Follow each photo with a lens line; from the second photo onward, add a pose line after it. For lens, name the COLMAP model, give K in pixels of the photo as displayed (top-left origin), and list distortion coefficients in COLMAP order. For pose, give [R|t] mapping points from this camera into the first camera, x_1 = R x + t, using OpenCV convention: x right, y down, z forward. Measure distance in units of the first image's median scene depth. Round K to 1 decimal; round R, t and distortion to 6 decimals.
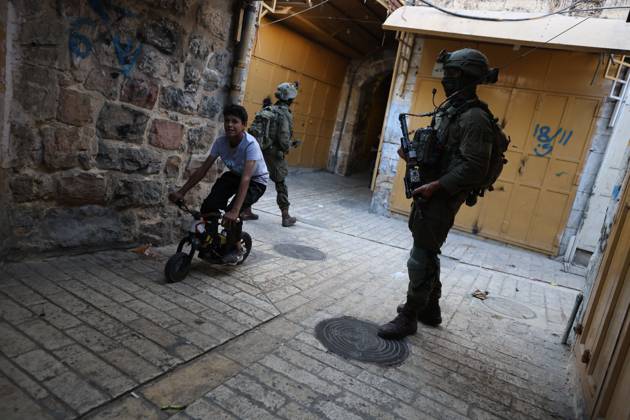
lens RADIAL K [[427.0, 0, 316.6], [0, 427.0, 210.3], [0, 0, 1]] dist [0.004497, 0.012152]
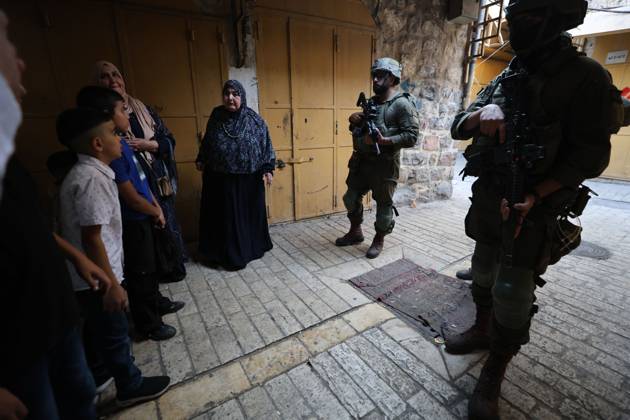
lens RADIAL K [[291.6, 0, 313.5], [0, 291.6, 210.1], [0, 0, 1]] dist [-0.038652, 0.010018]
pose [[0.869534, -0.049022, -0.491433, -0.177091], [0.086067, 0.994876, 0.053044, 0.005034], [0.486315, -0.088419, 0.869298, -0.362826]]
